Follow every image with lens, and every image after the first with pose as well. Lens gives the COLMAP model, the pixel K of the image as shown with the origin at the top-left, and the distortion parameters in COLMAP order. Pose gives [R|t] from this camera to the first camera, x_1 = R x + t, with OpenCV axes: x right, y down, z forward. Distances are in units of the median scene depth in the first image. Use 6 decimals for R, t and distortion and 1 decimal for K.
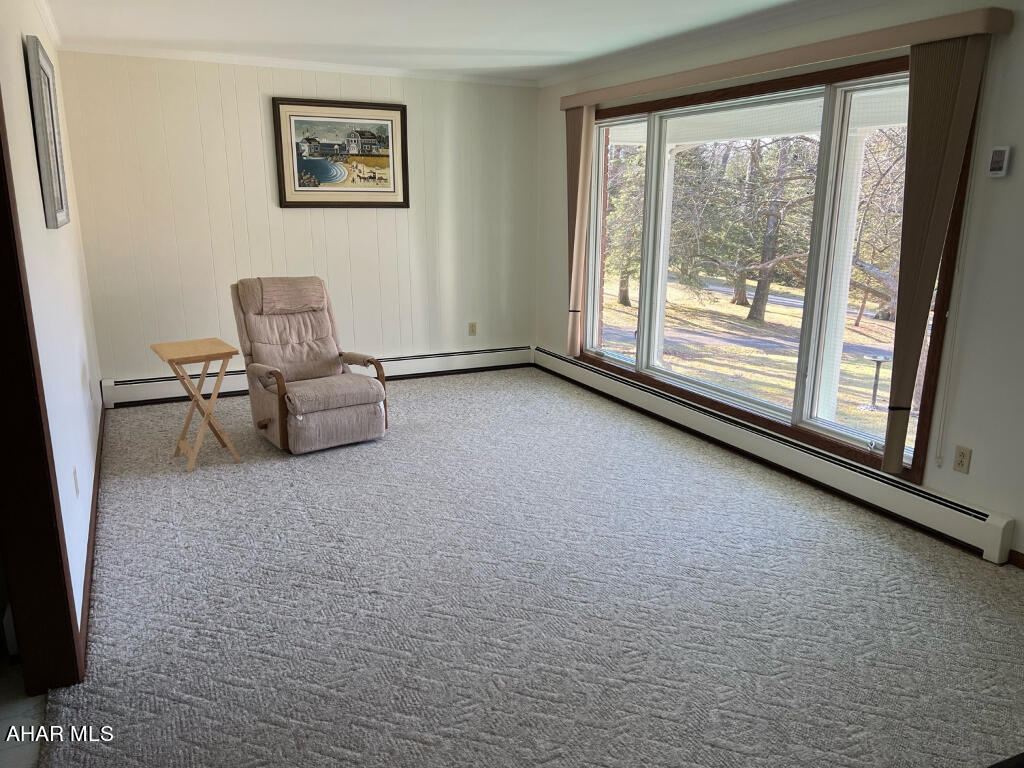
lens RADIAL K [[765.1, 0, 508.9], [0, 765.1, 384.3], [0, 0, 1]] dist [-0.044198, -0.006832]
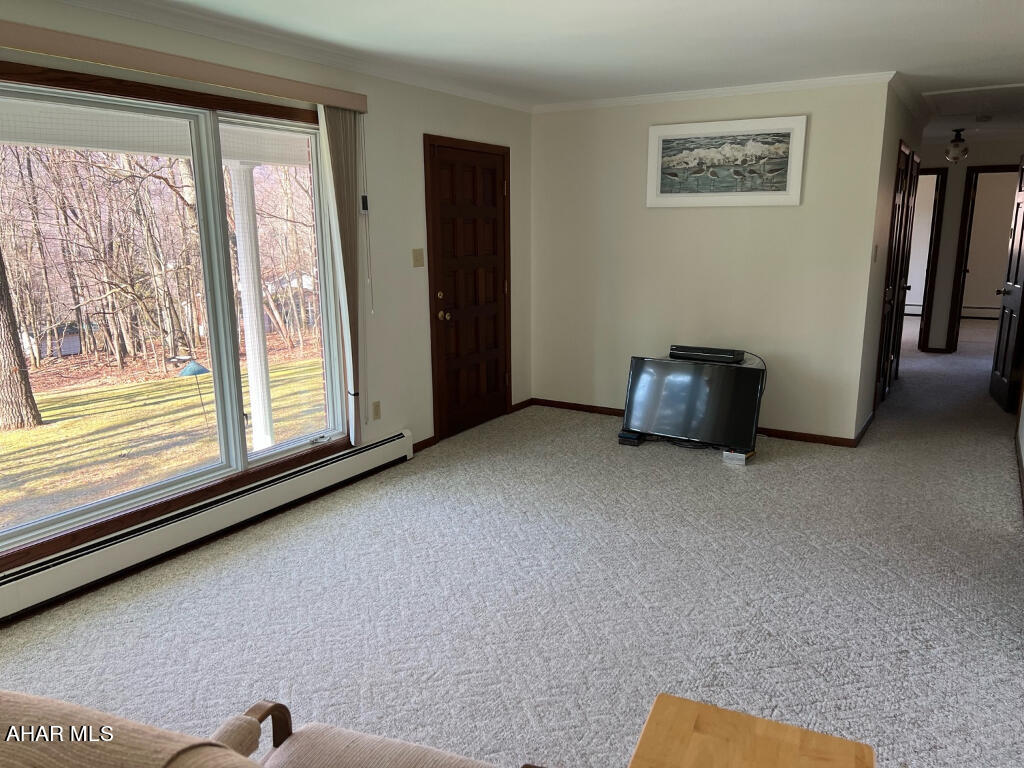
lens RADIAL K [[765.1, 0, 509.0], [0, 765.1, 385.2], [0, 0, 1]] dist [-0.044198, -0.006832]
pose [[-0.543554, -0.163659, 0.823264, -0.616373], [0.212867, 0.921867, 0.323804, -0.308882], [-0.811934, 0.351251, -0.466247, 1.266157]]
